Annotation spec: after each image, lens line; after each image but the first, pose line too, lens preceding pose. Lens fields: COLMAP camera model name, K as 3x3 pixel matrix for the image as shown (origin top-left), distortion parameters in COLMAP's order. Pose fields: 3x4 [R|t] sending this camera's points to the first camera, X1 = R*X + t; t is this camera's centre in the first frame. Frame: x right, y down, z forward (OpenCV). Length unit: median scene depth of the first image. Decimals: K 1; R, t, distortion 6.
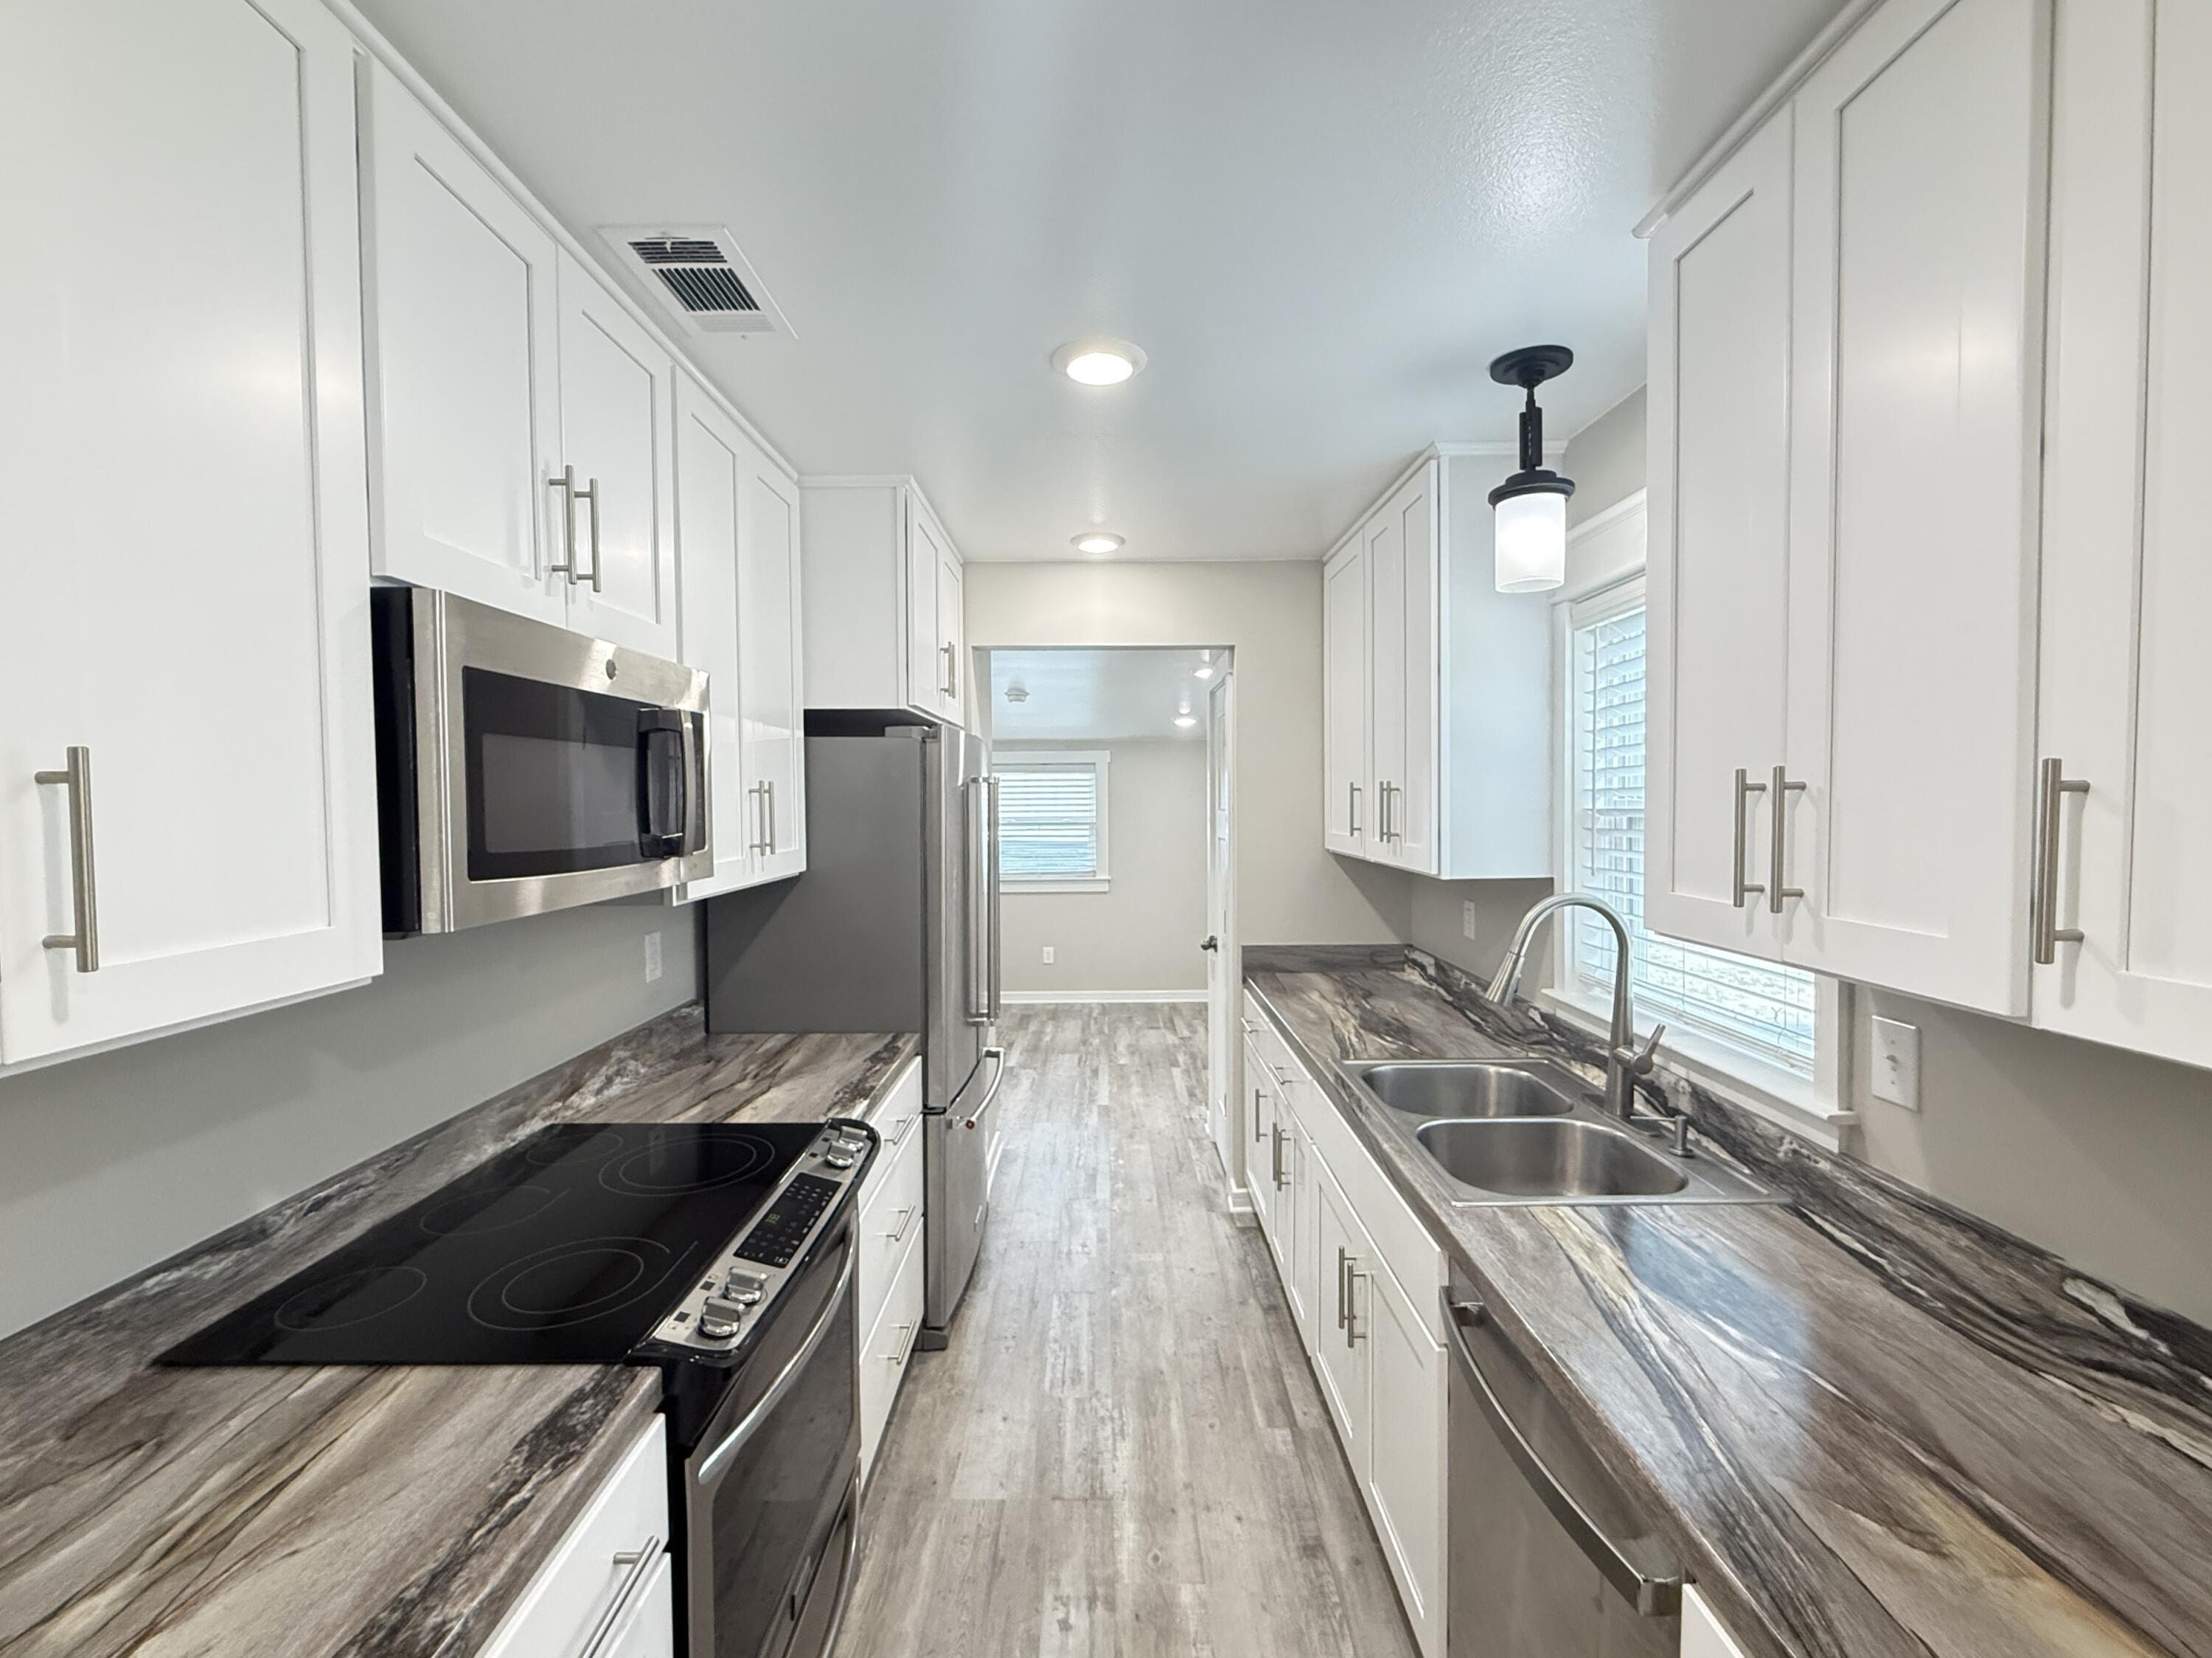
lens RADIAL K [[907.0, 0, 1106.8], [0, 907.0, 828.6], [0, 0, 1]] dist [0.005033, 0.000361]
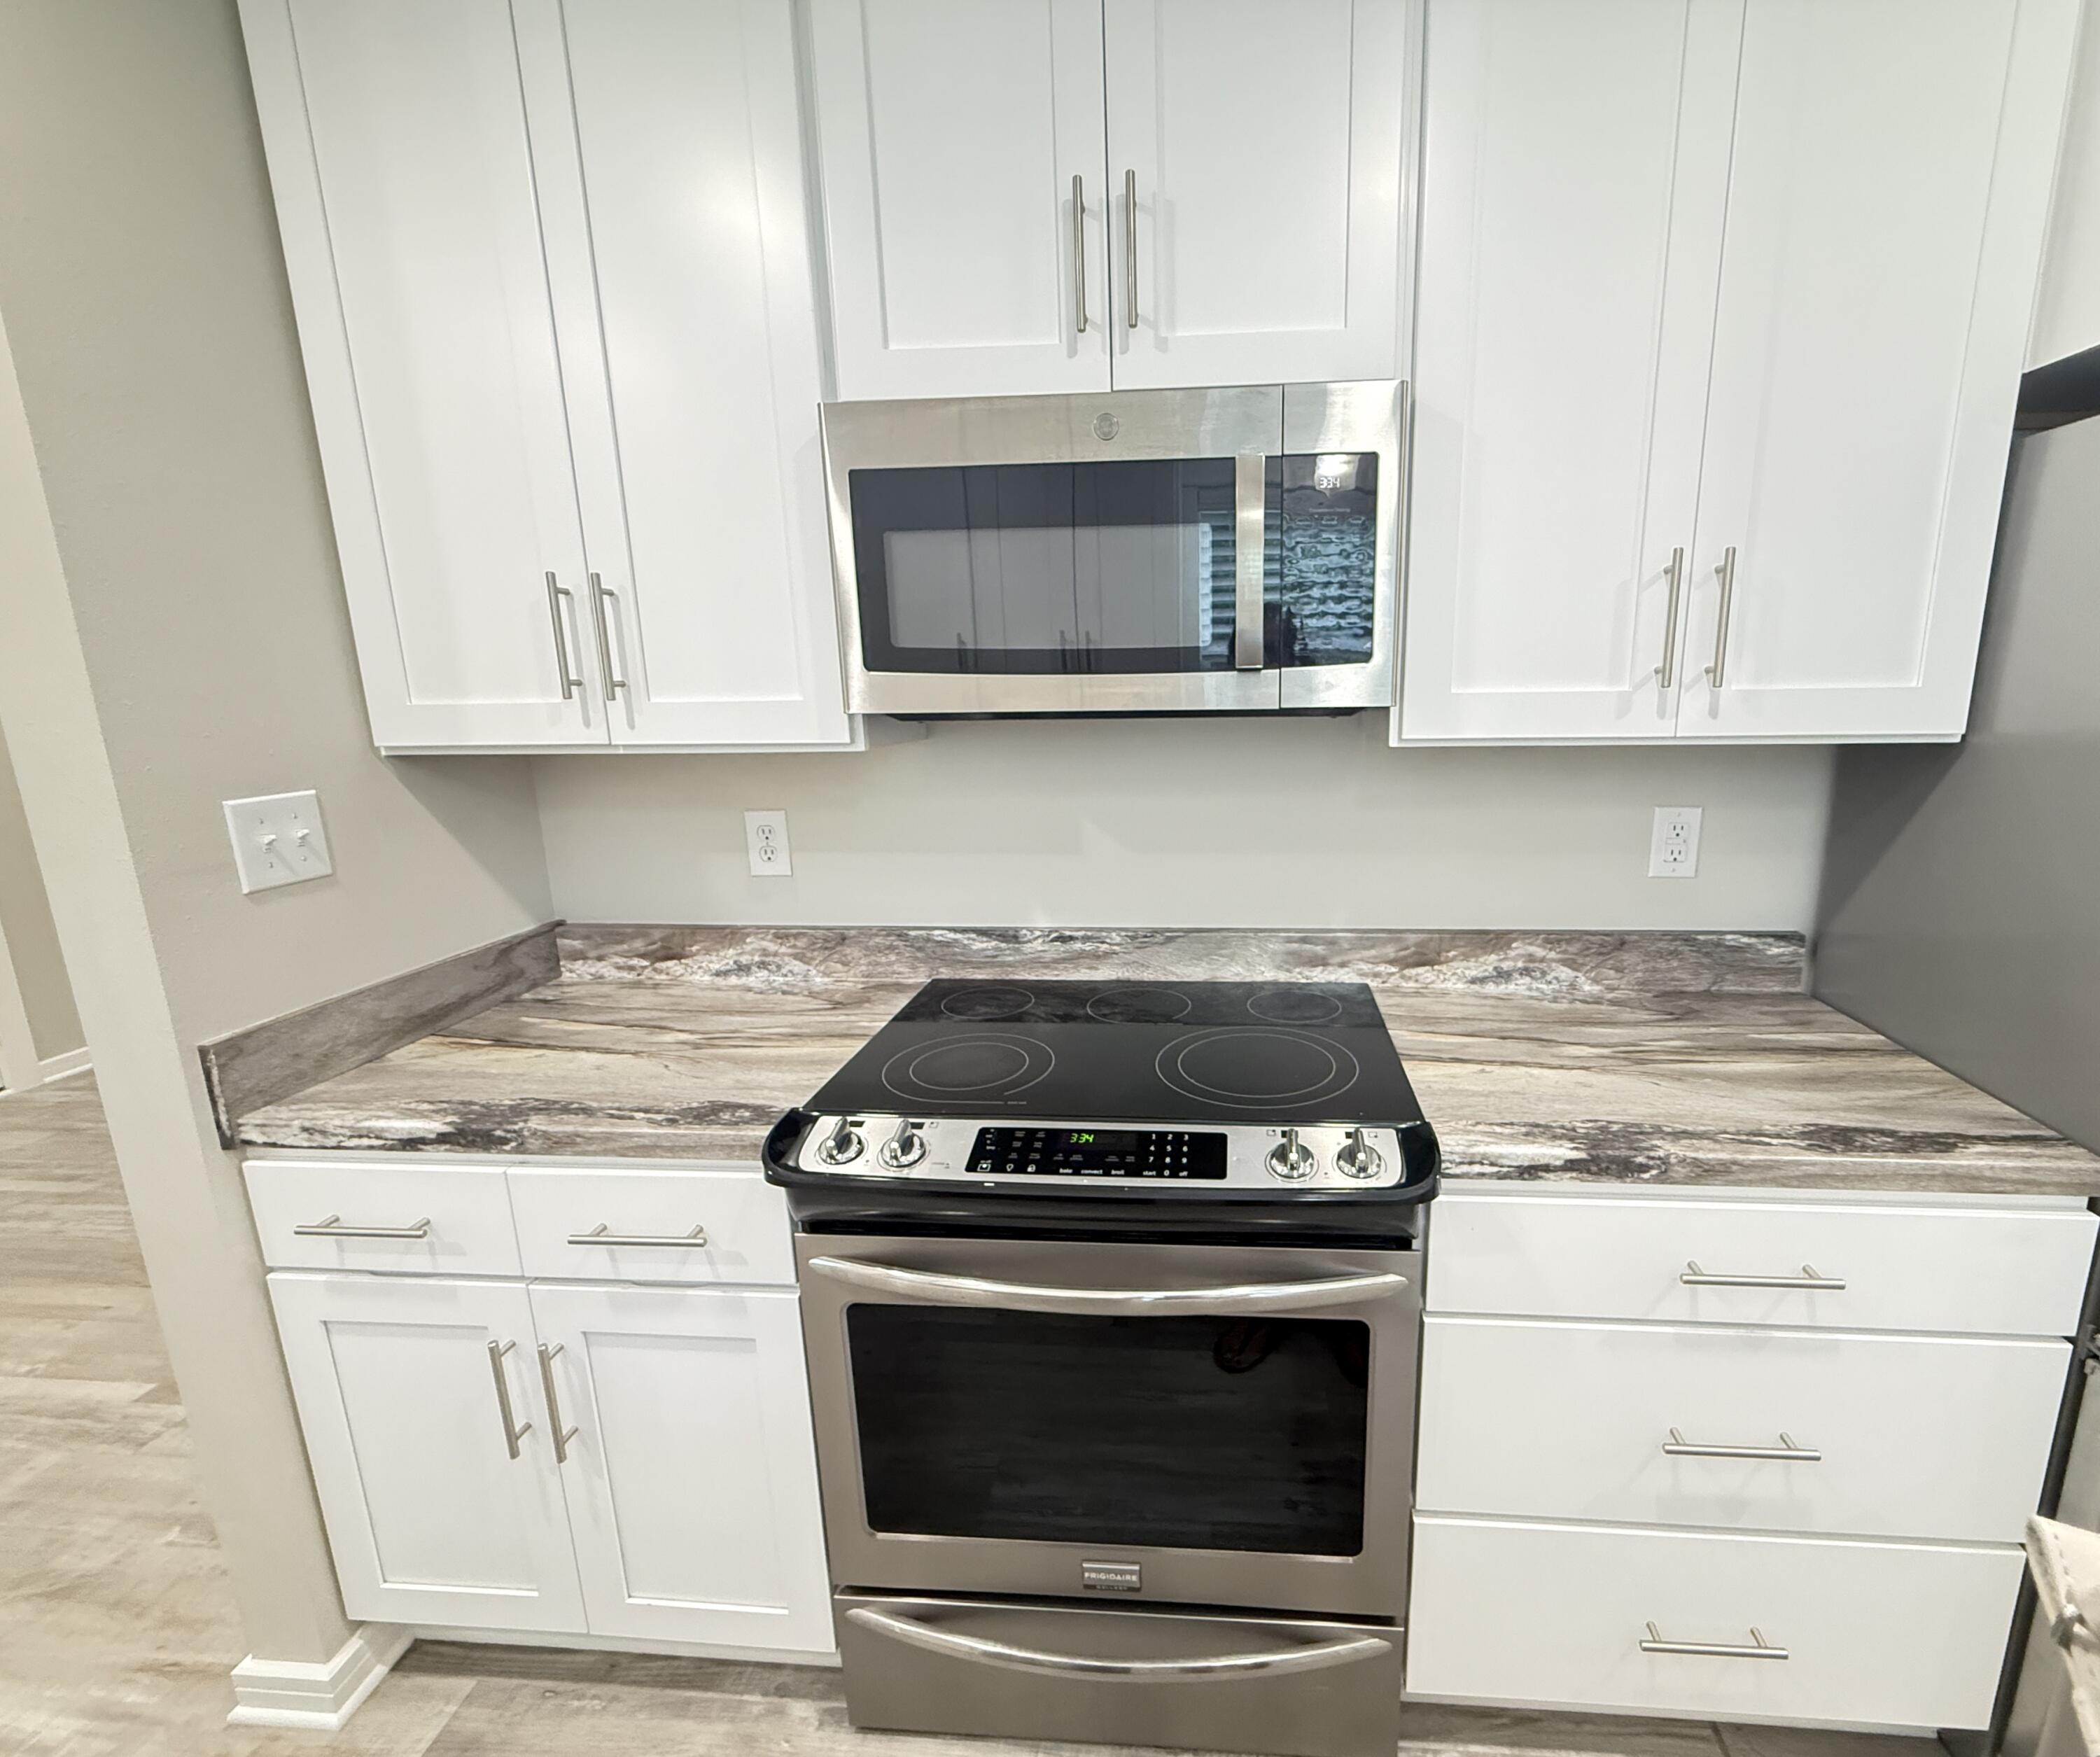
lens RADIAL K [[907.3, 0, 1051.3], [0, 907.3, 878.5], [0, 0, 1]] dist [-0.002091, -0.000345]
pose [[-0.061807, 0.234677, -0.970107, 0.286188], [-0.019015, 0.971512, 0.236228, 0.022700], [0.997907, 0.033047, -0.055584, 0.845259]]
